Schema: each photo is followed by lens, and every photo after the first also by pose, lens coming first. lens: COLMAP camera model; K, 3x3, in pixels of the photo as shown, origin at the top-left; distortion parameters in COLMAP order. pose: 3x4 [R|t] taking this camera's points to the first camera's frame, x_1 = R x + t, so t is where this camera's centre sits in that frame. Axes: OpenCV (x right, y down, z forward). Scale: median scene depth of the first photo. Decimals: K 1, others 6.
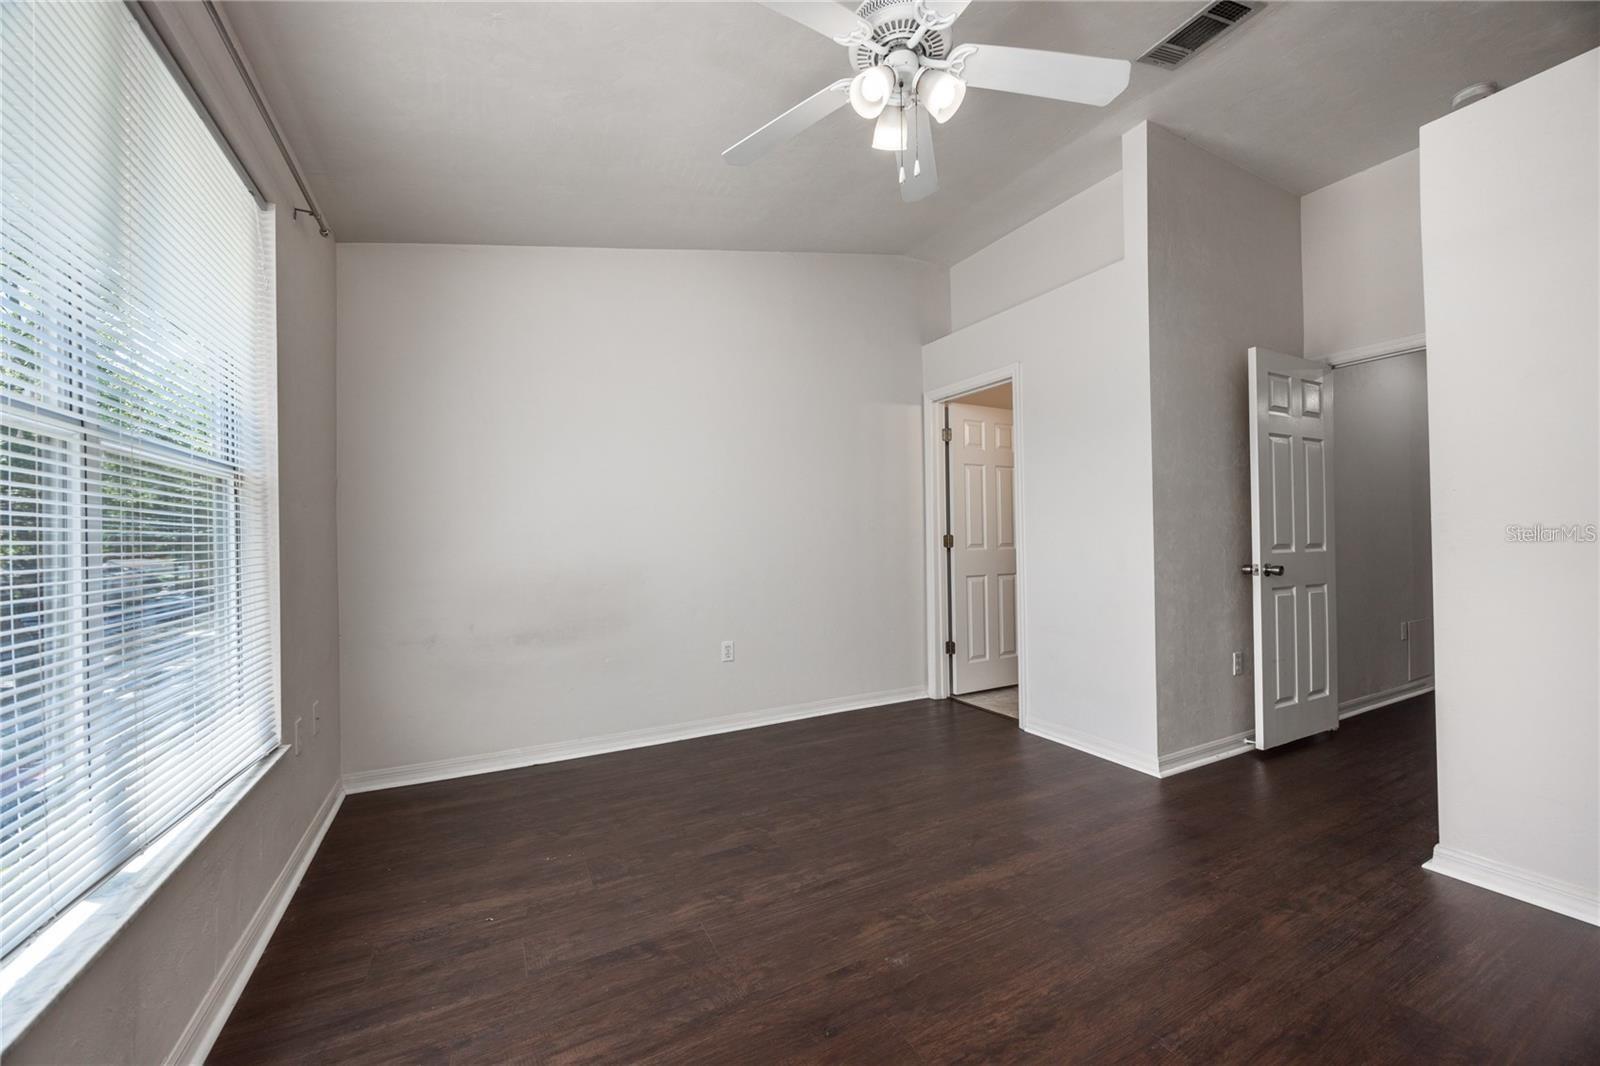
lens RADIAL K [[610.3, 0, 806.9], [0, 610.3, 538.7], [0, 0, 1]] dist [-0.003407, -0.000020]
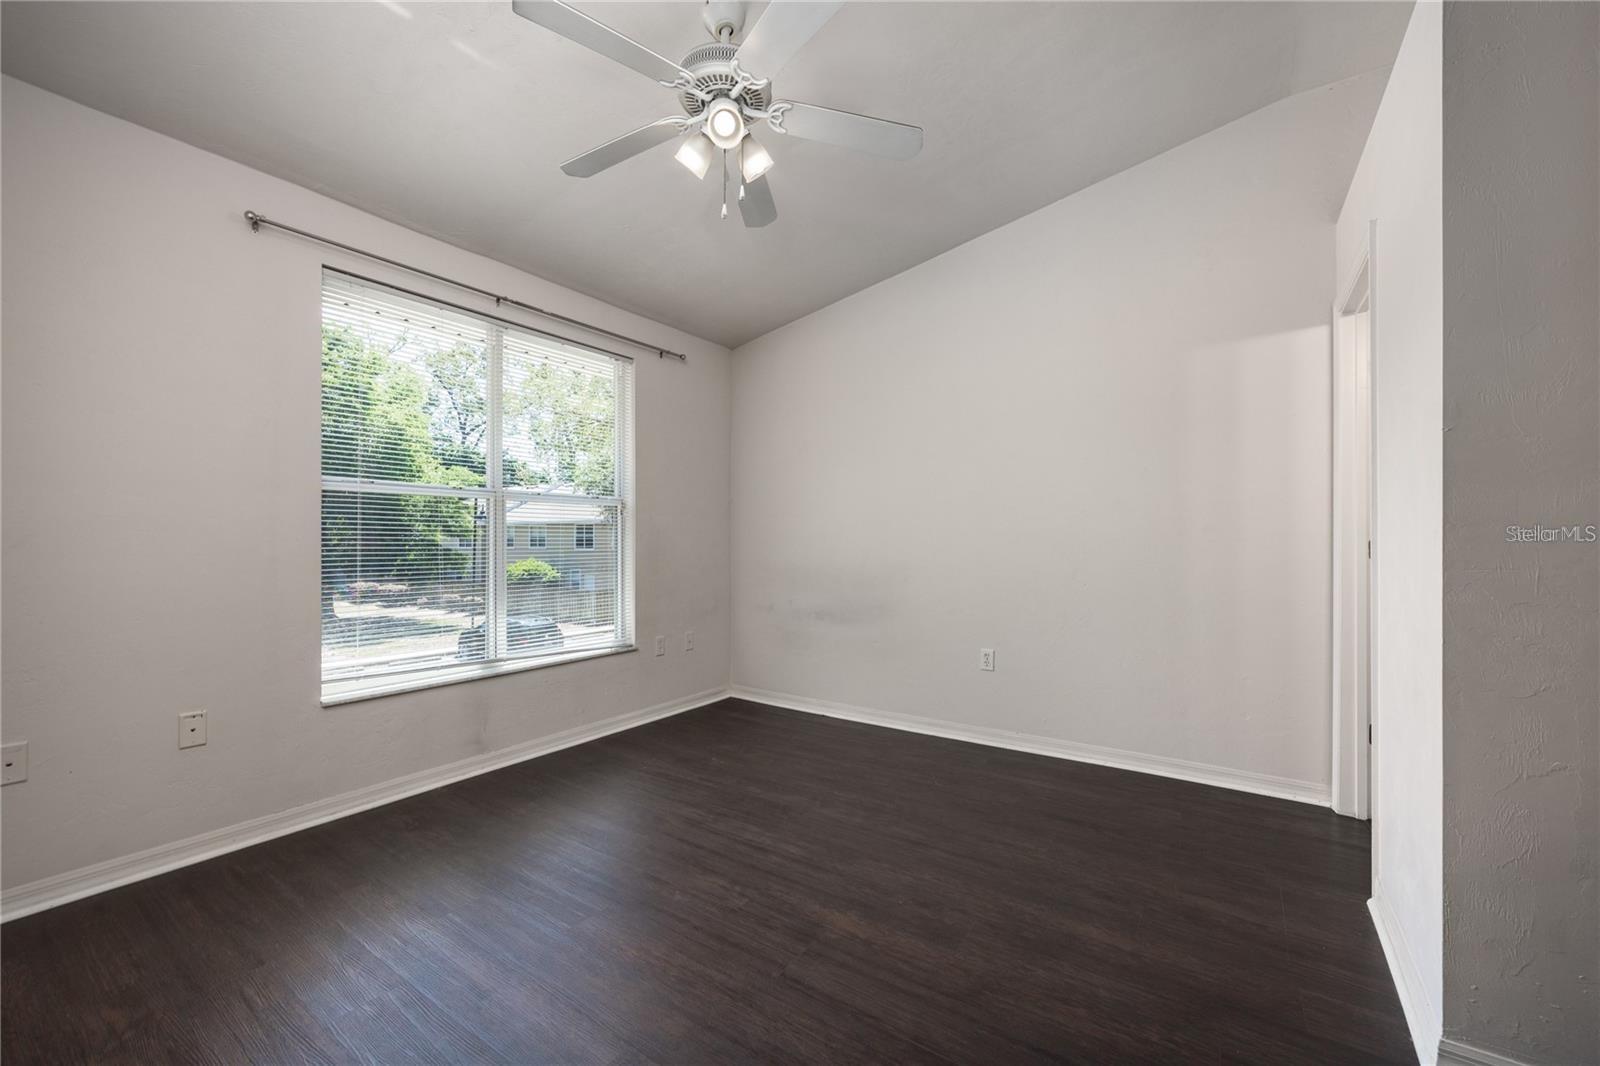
lens RADIAL K [[645.7, 0, 800.0], [0, 645.7, 533.0], [0, 0, 1]] dist [0.001635, -0.000011]
pose [[0.461114, 0.003739, -0.887333, 1.049044], [-0.007876, 0.999969, 0.000120, -0.014235], [0.887306, 0.006934, 0.461129, 0.477587]]
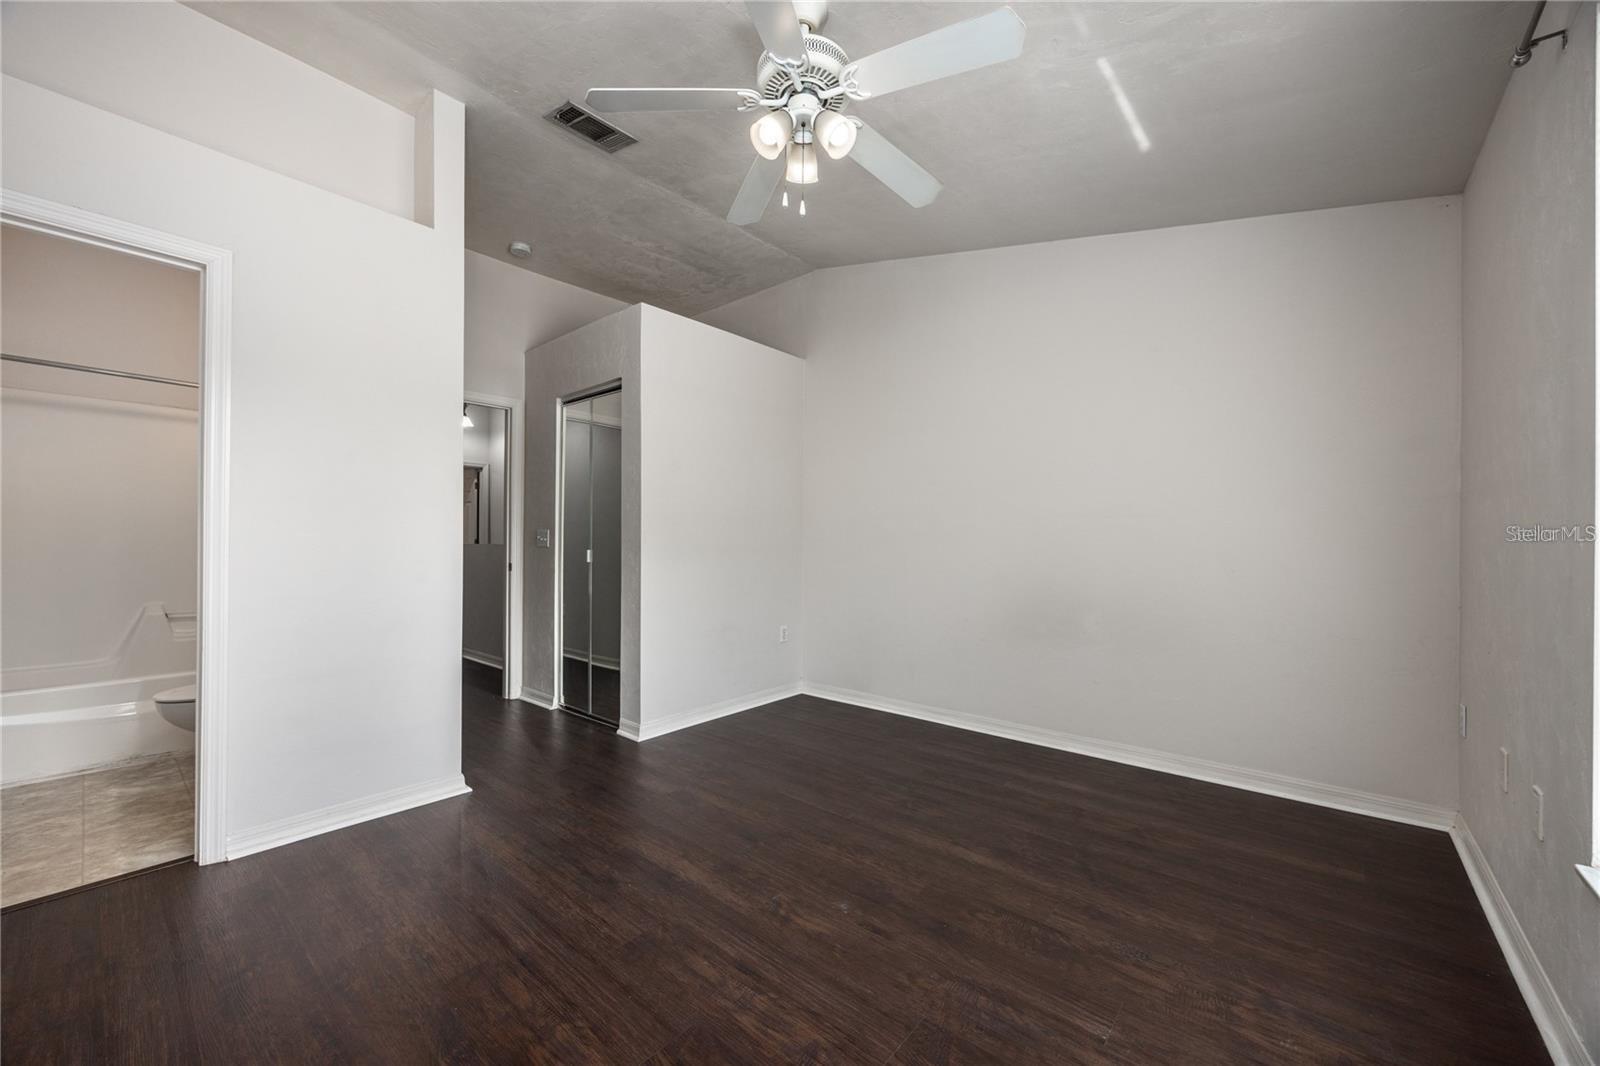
lens RADIAL K [[610.3, 0, 806.9], [0, 610.3, 538.7], [0, 0, 1]] dist [-0.003407, -0.000020]
pose [[-0.369466, 0.013629, 0.929144, -0.695704], [0.000730, 0.999896, -0.014377, 0.008313], [-0.929244, -0.004633, -0.369438, 1.142640]]
